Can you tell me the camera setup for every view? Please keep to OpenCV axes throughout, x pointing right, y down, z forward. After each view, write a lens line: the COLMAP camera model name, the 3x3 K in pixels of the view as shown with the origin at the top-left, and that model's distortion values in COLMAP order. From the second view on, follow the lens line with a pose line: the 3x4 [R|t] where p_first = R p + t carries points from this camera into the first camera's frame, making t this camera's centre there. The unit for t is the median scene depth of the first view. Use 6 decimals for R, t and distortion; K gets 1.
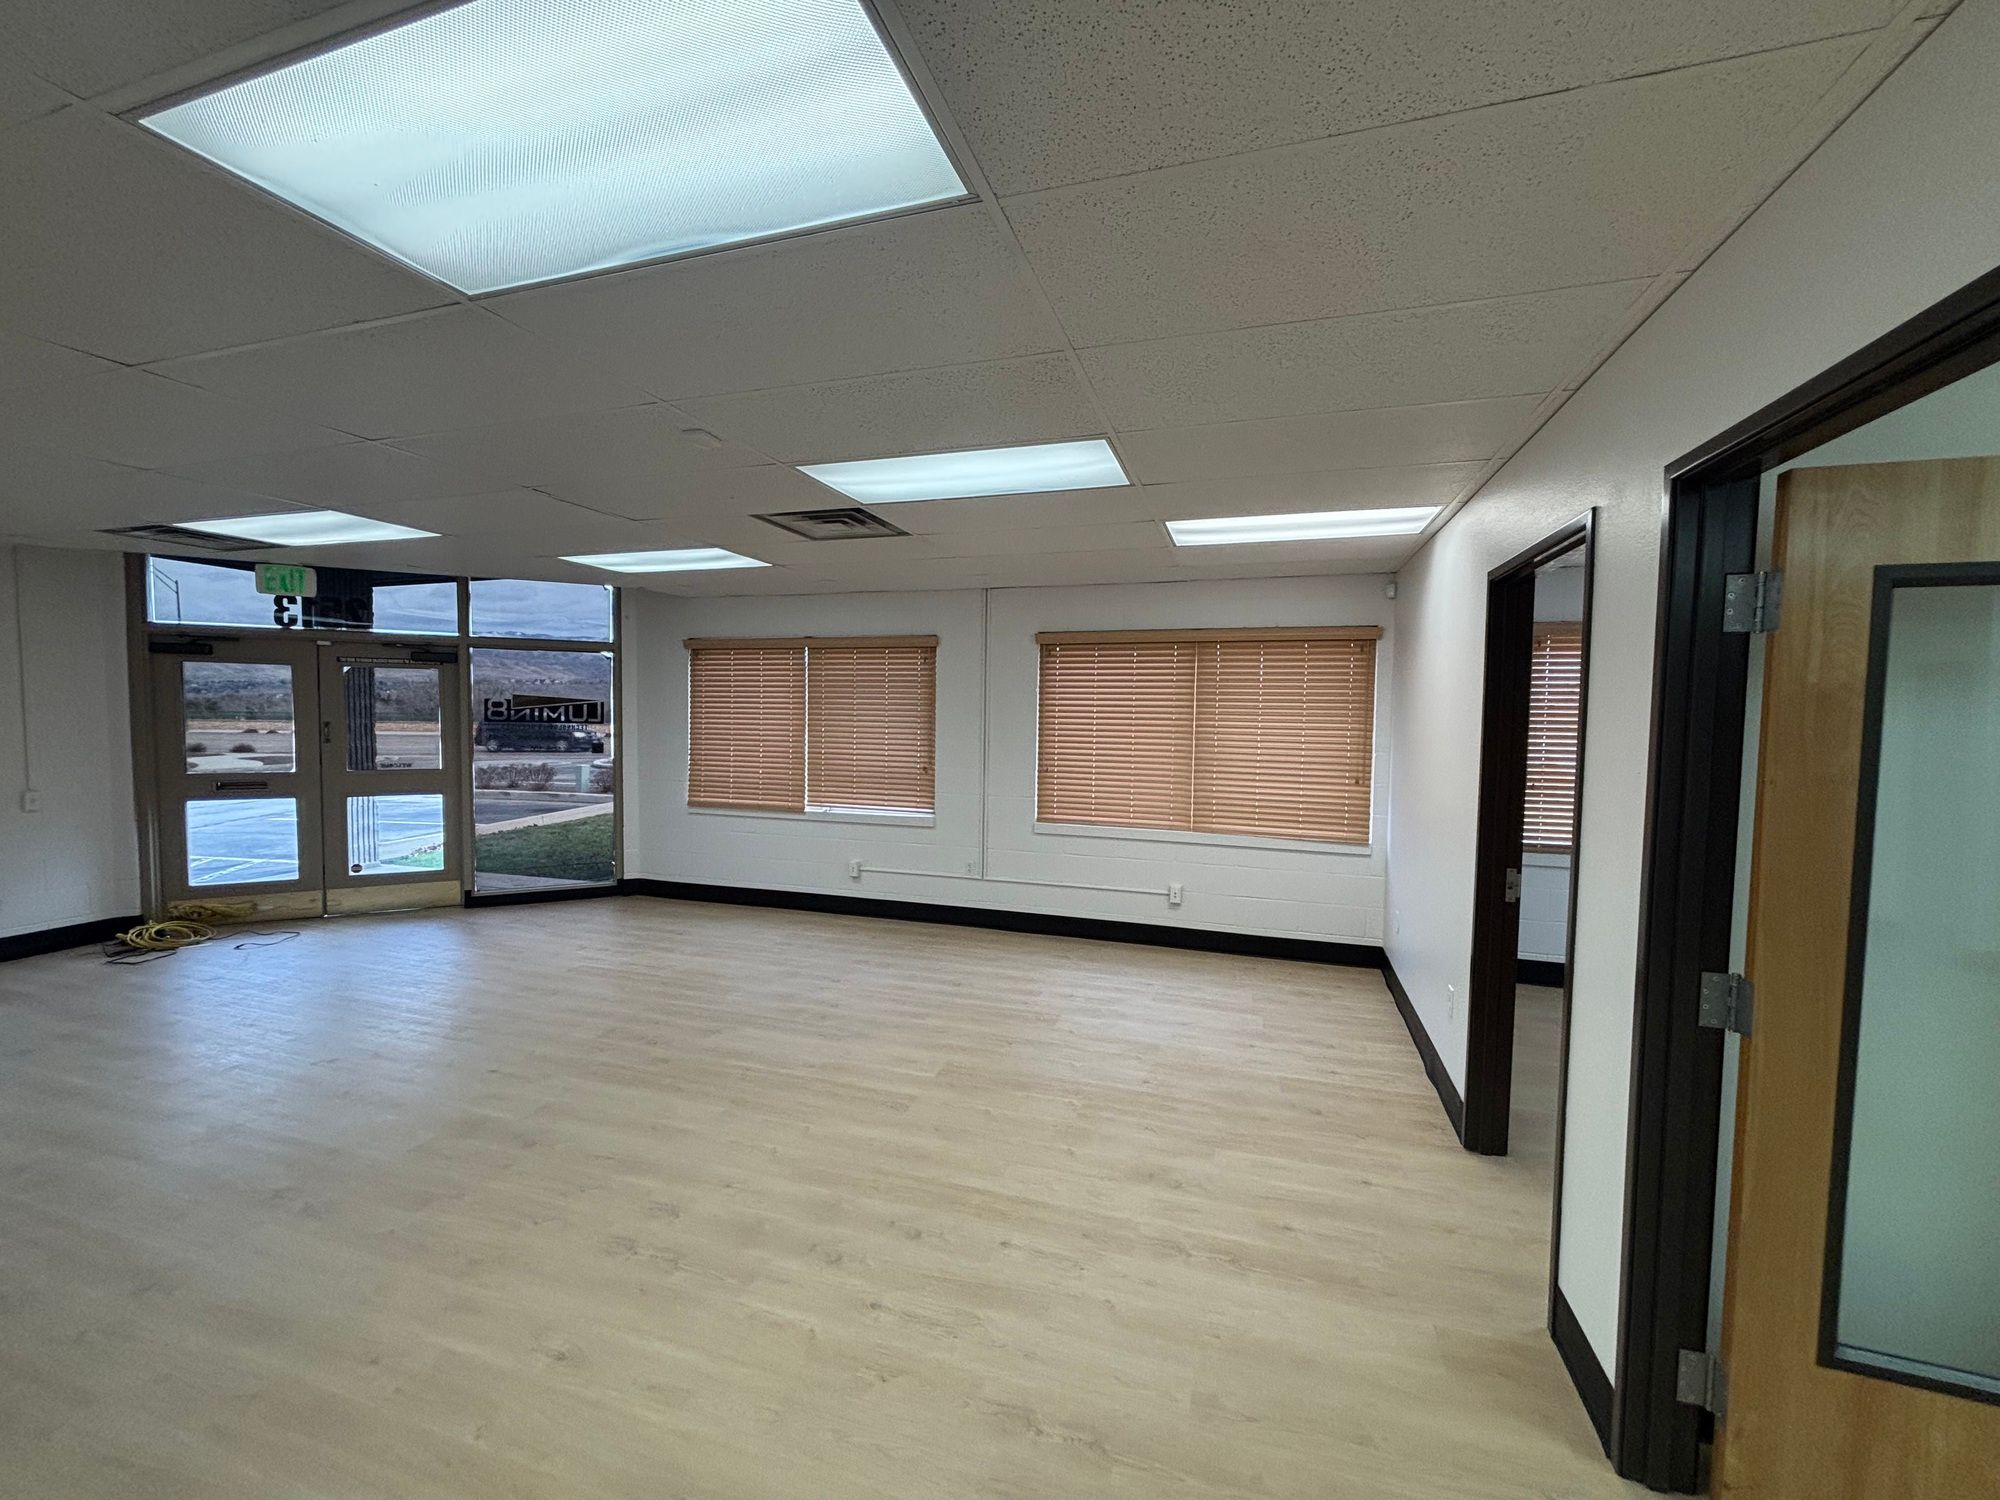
lens RADIAL K [[797.6, 0, 1004.2], [0, 797.6, 748.6], [0, 0, 1]] dist [0.010166, 0.000368]
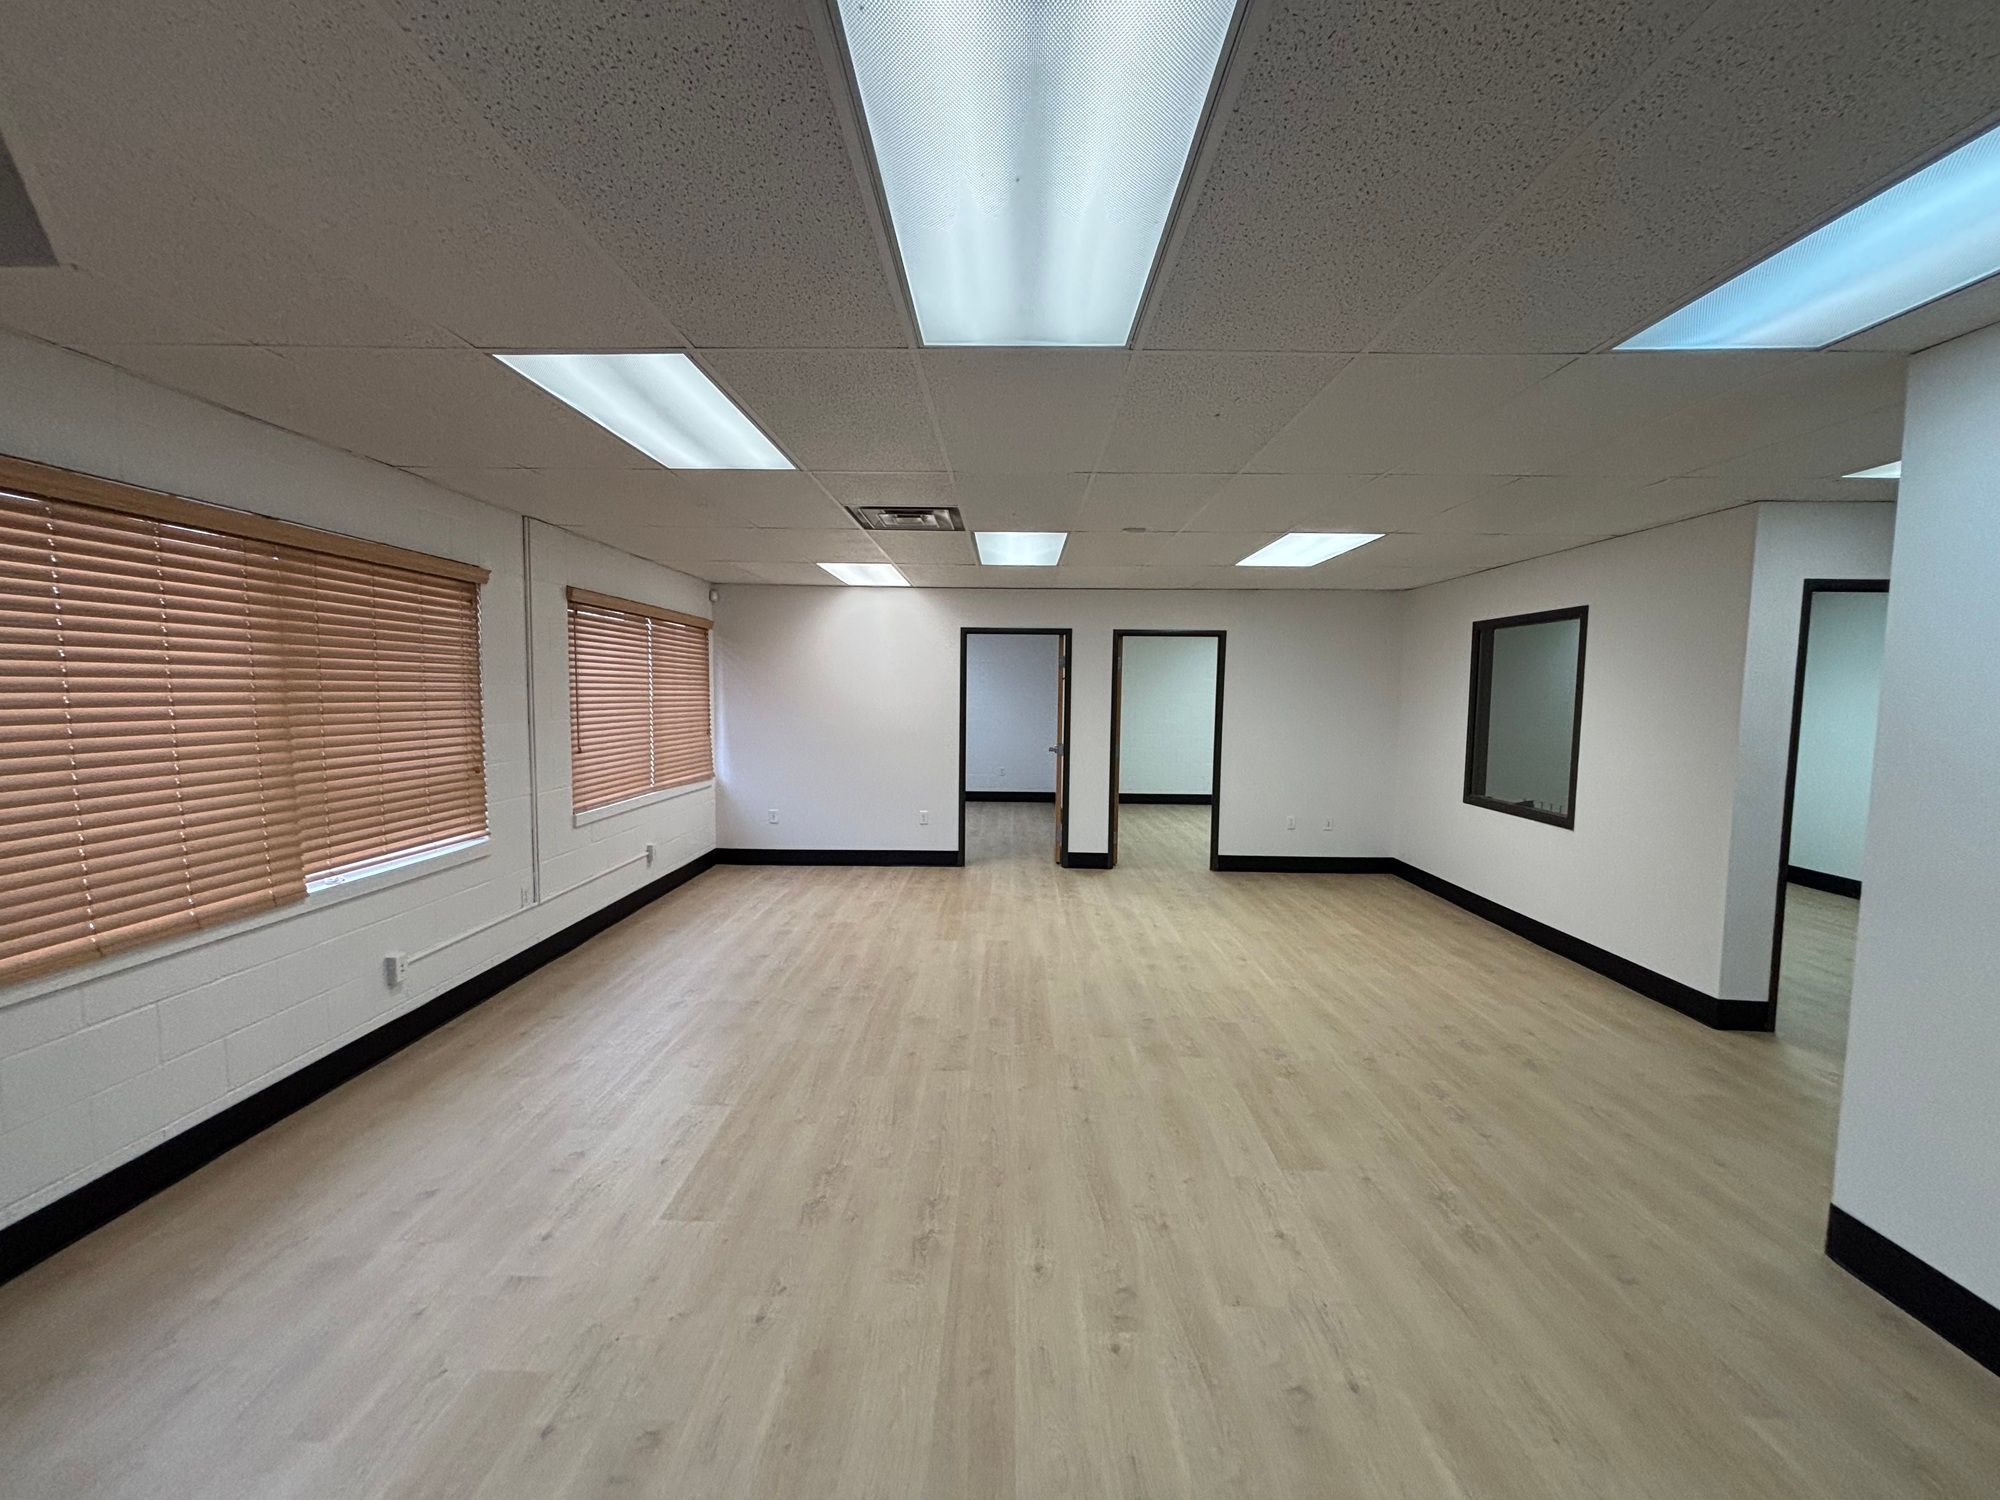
lens RADIAL K [[797.6, 0, 1002.7], [0, 797.6, 750.9], [0, 0, 1]] dist [0.010166, 0.000368]
pose [[-0.286563, -0.085203, 0.954265, -1.193481], [0.045525, 0.993702, 0.102395, -0.052305], [-0.956979, 0.072786, -0.280879, 1.084335]]
